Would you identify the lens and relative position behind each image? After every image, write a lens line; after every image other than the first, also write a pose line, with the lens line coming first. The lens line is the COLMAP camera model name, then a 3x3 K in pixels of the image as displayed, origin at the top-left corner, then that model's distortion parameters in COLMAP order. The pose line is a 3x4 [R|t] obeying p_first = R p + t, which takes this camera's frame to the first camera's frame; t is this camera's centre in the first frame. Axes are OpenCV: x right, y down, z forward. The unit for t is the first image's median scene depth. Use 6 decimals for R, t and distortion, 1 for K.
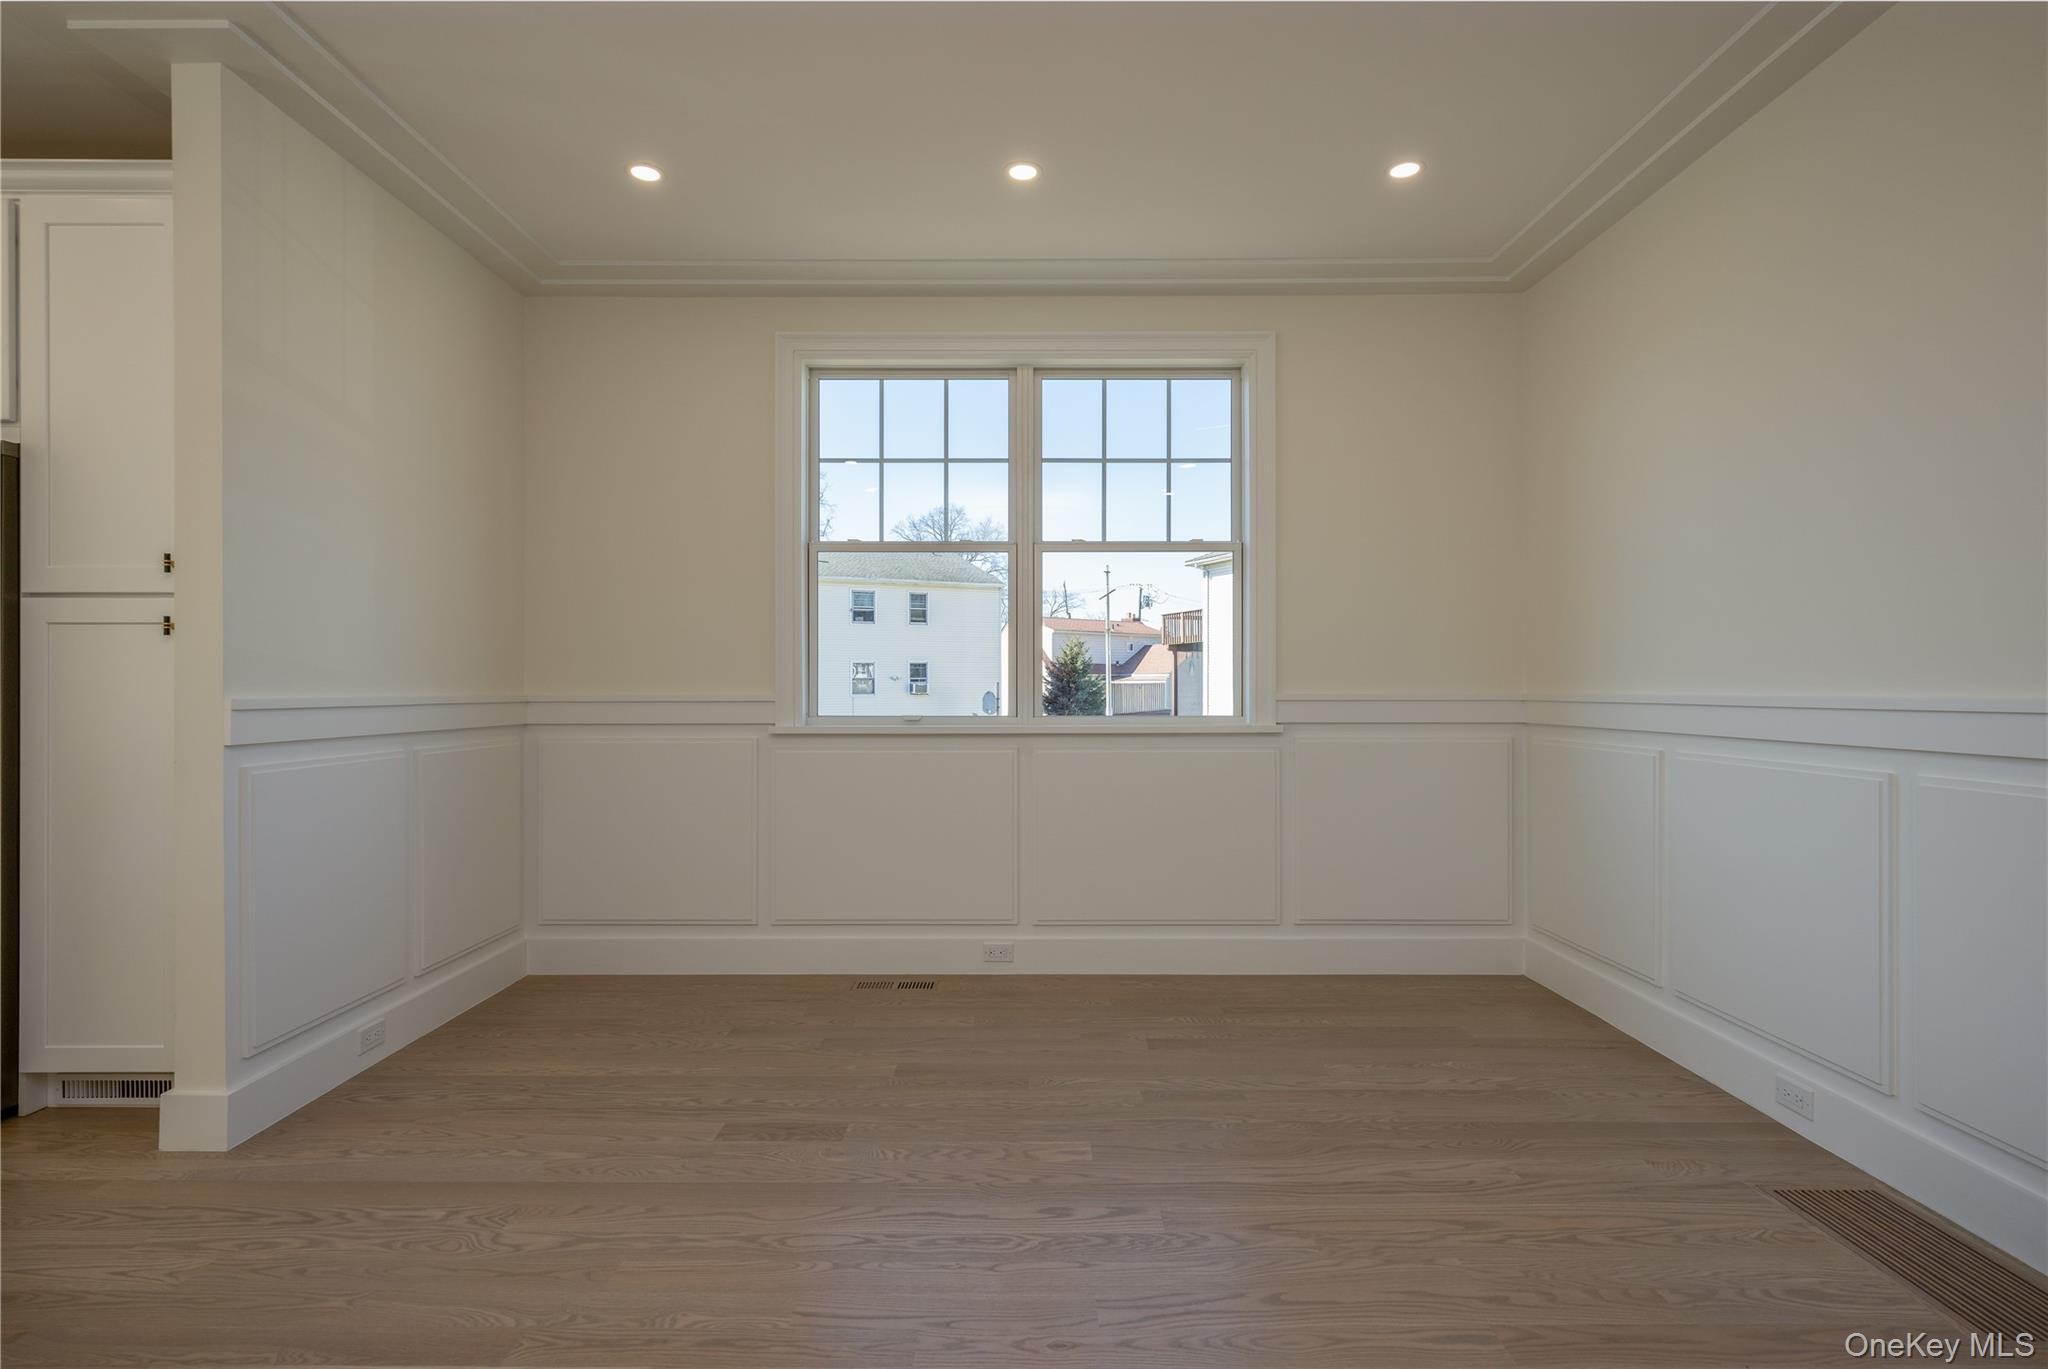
lens RADIAL K [[980.6, 0, 1013.1], [0, 980.6, 682.5], [0, 0, 1]] dist [-0.001280, -0.001081]
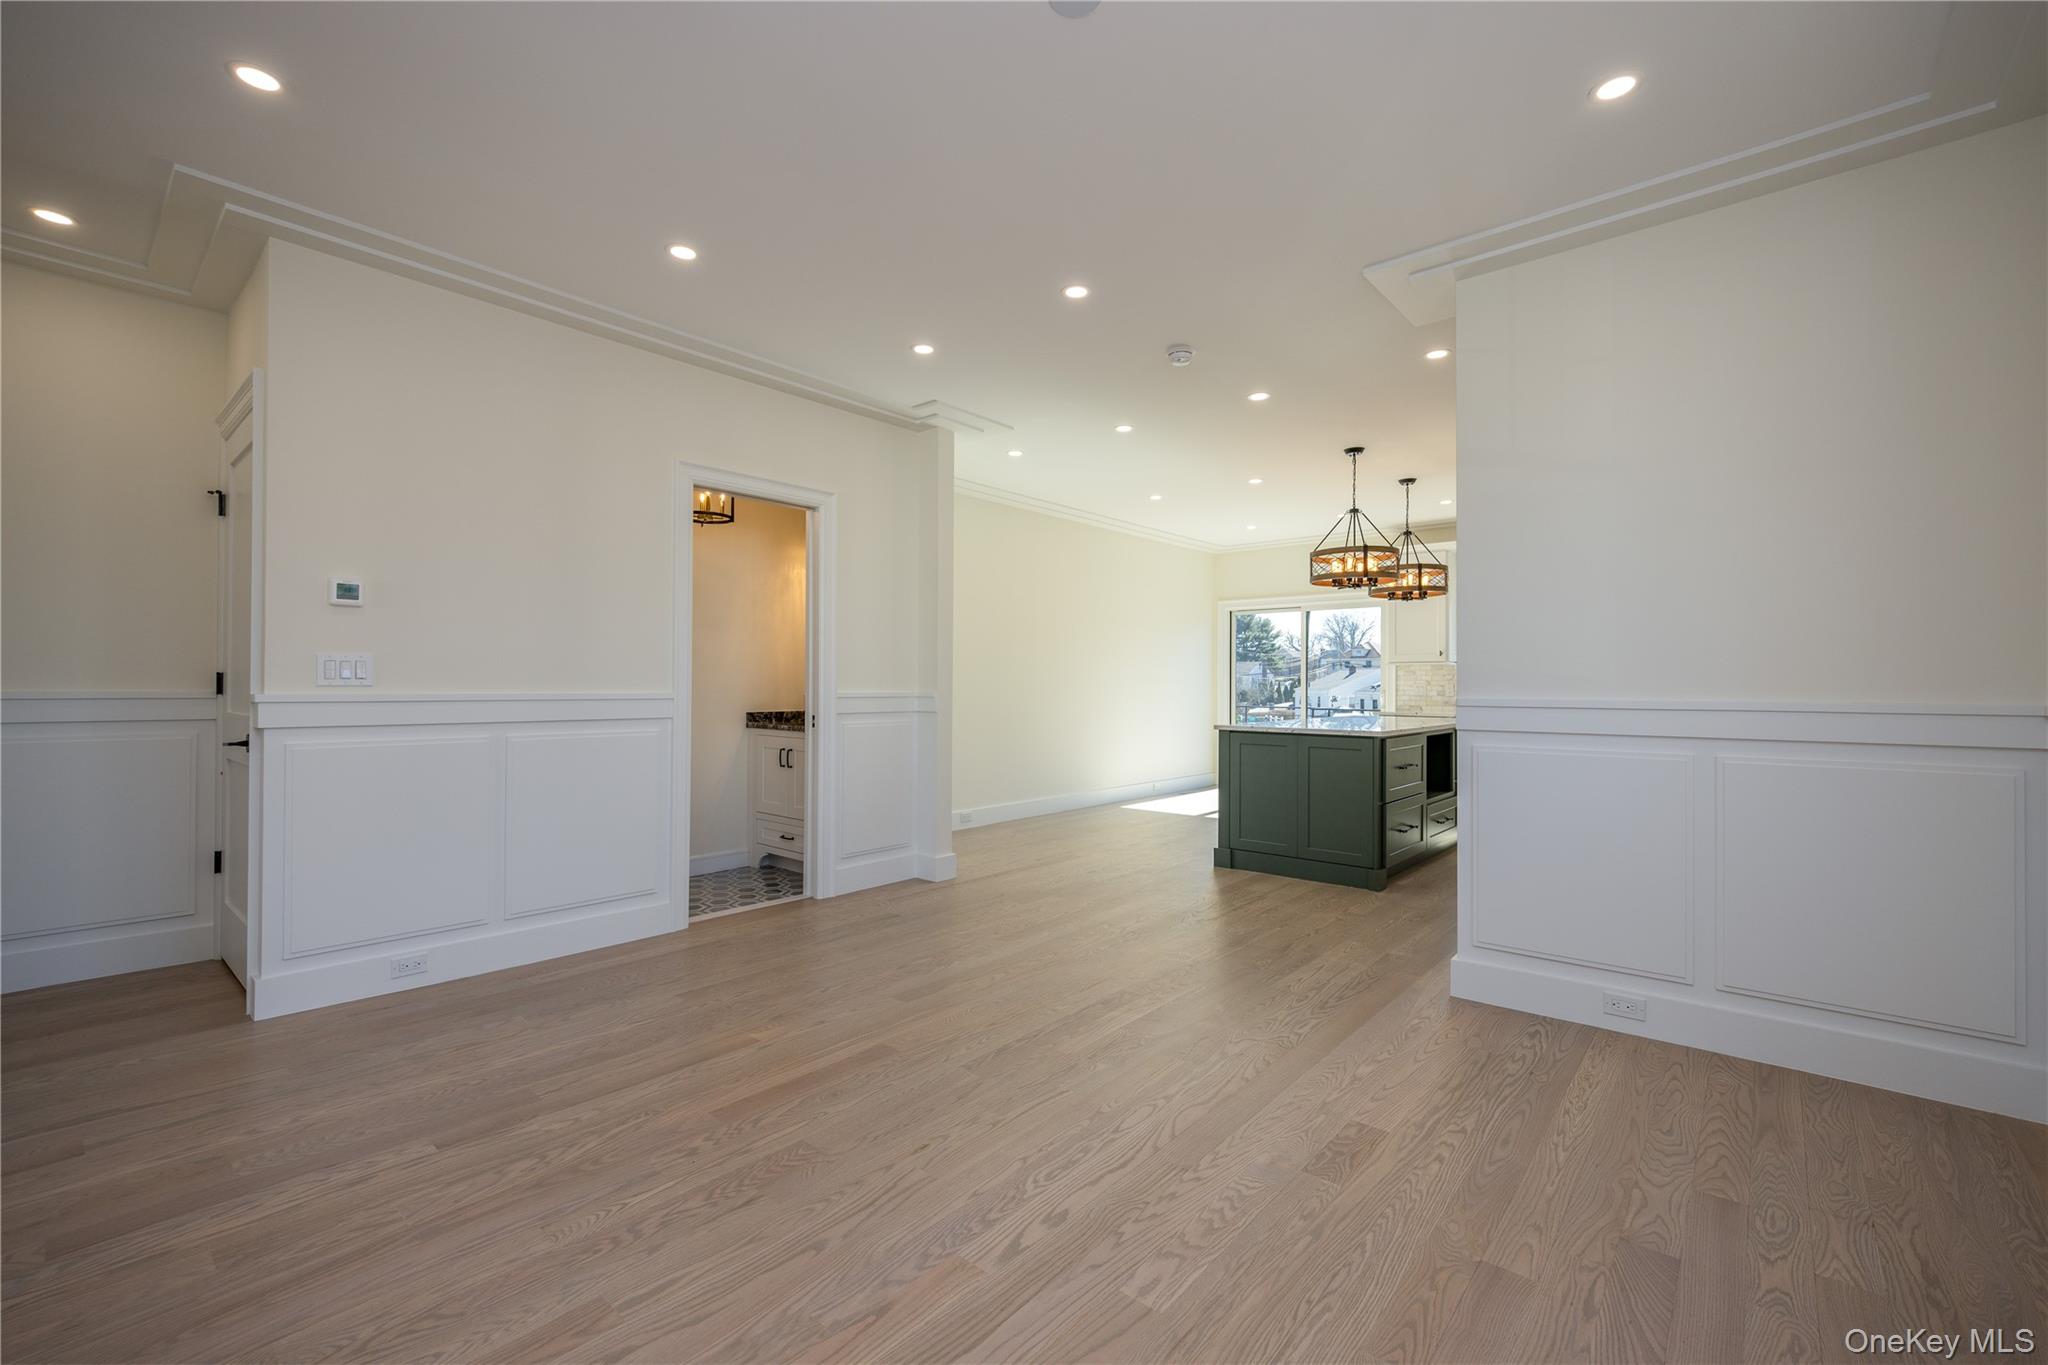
lens RADIAL K [[847.5, 0, 1016.3], [0, 847.5, 684.0], [0, 0, 1]] dist [-0.000142, -0.000249]
pose [[-0.645926, -0.004341, -0.763388, 0.734491], [0.000145, 0.999983, -0.005809, 0.002518], [0.763400, -0.003862, -0.645915, 1.537934]]
